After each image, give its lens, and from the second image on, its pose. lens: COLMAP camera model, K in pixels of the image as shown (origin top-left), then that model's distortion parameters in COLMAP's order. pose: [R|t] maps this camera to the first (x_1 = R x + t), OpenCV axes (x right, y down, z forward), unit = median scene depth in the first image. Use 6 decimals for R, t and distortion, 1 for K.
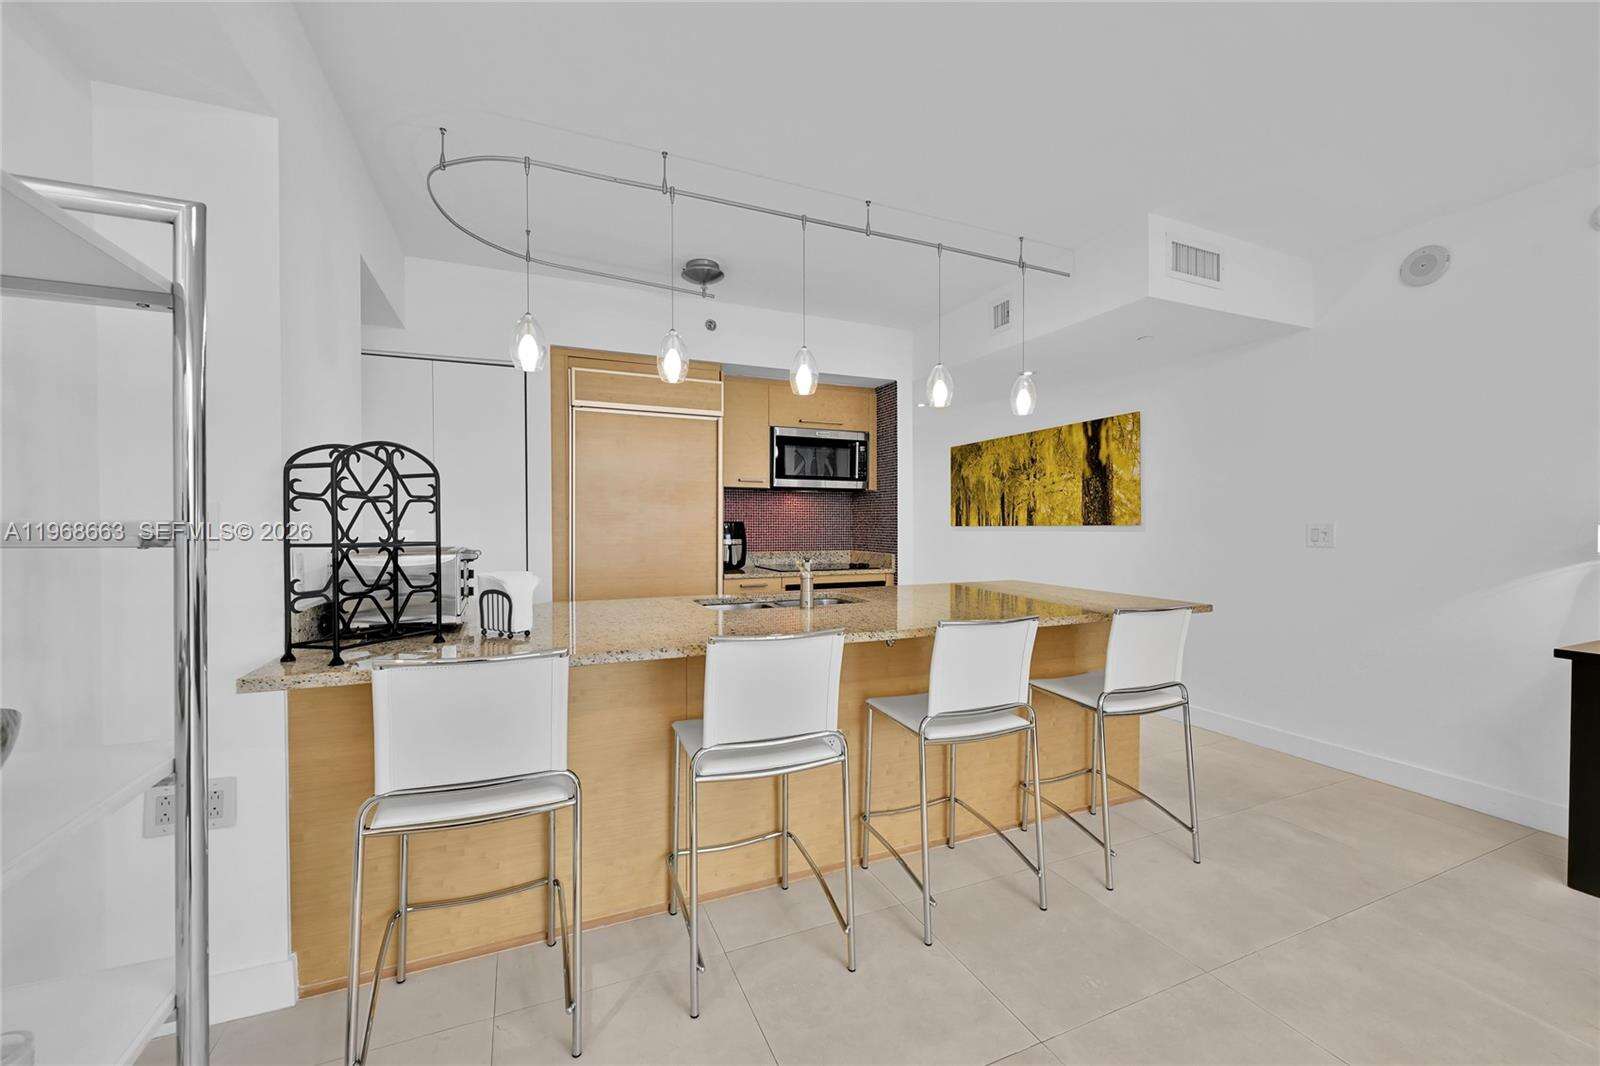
lens RADIAL K [[669.7, 0, 798.8], [0, 669.7, 540.0], [0, 0, 1]] dist [0.001620, 0.000081]
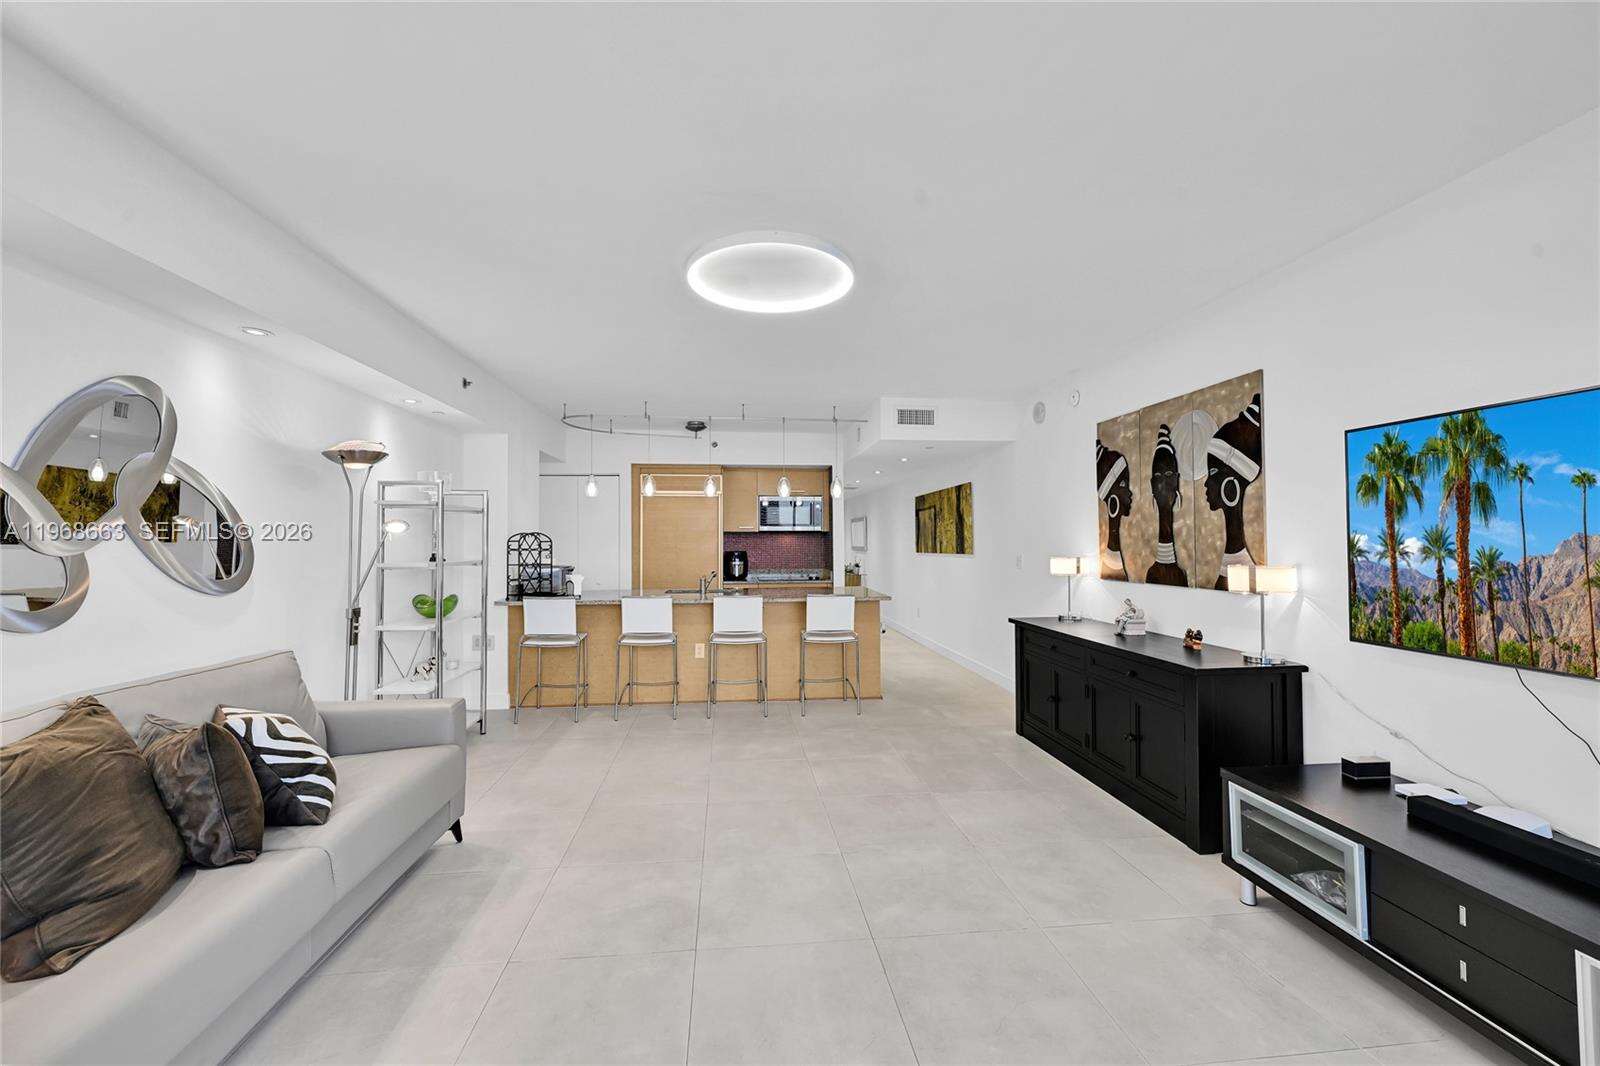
lens RADIAL K [[717.7, 0, 784.4], [0, 717.7, 539.0], [0, 0, 1]] dist [-0.002079, -0.000807]
pose [[0.942849, -0.005116, -0.333180, 1.492555], [-0.003918, 0.999643, -0.026437, -0.027666], [0.333196, 0.026231, 0.942493, -1.652821]]
